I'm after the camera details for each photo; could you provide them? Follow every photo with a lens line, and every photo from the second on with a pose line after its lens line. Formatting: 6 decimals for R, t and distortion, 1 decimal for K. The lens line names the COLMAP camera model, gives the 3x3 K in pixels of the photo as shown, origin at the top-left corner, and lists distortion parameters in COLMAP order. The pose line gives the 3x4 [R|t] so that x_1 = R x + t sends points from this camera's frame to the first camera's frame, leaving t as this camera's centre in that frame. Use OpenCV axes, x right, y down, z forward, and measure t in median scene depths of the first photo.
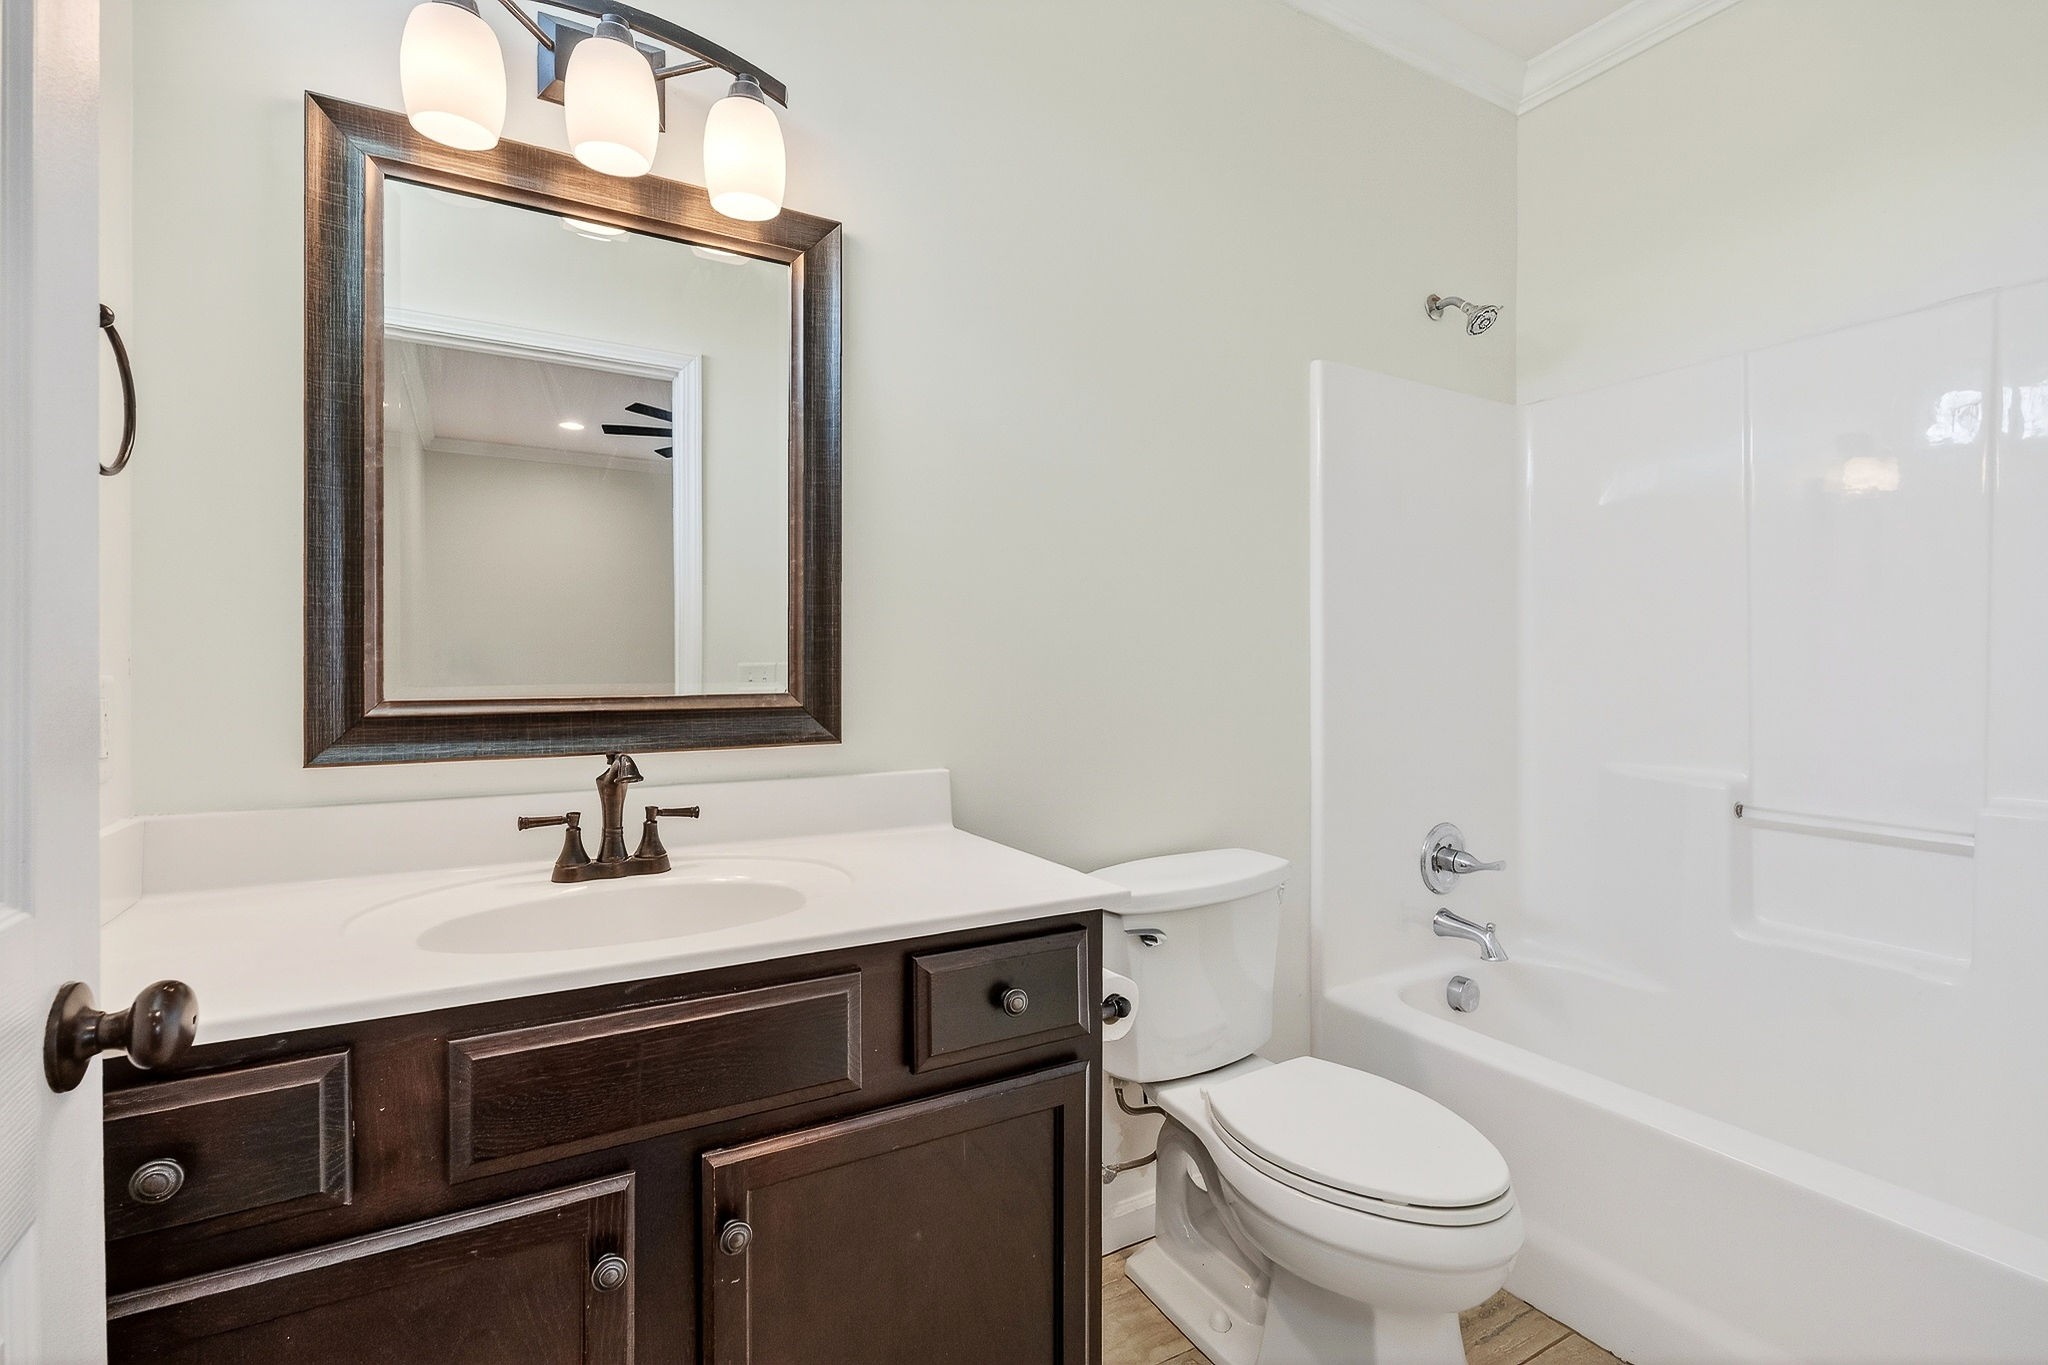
lens RADIAL K [[917.1, 0, 1024.0], [0, 917.1, 682.5], [0, 0, 1]] dist [-0.002882, -0.000581]
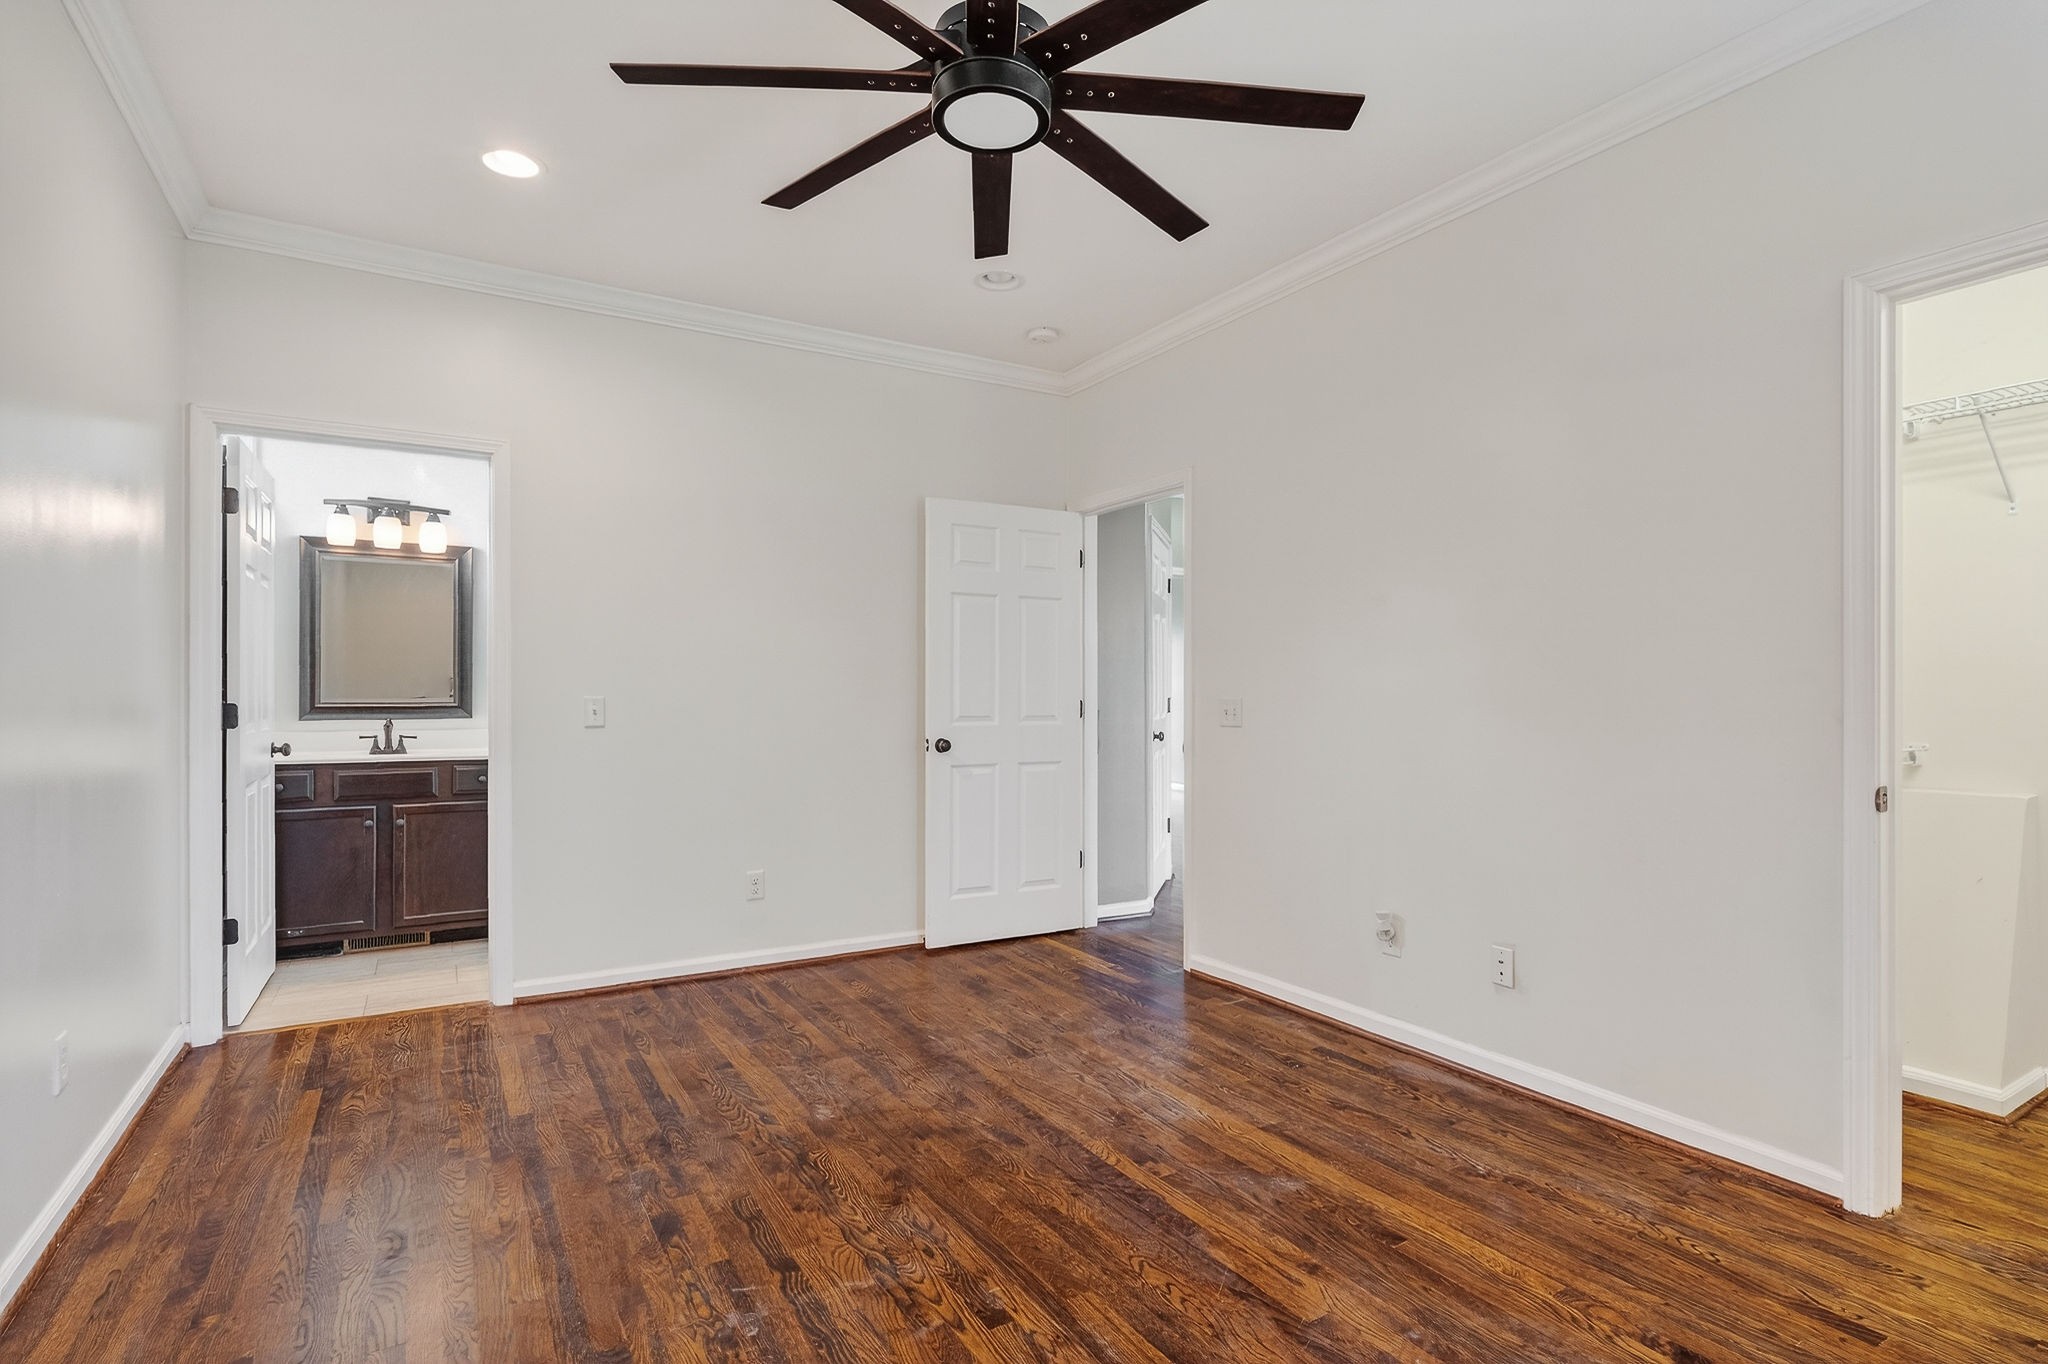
lens RADIAL K [[993.6, 0, 1024.0], [0, 993.6, 682.0], [0, 0, 1]] dist [0.000895, -0.000136]
pose [[0.999948, -0.007937, -0.006480, 2.042635], [0.007952, 0.999966, 0.002358, -0.054361], [0.006461, -0.002410, 0.999976, -2.828564]]
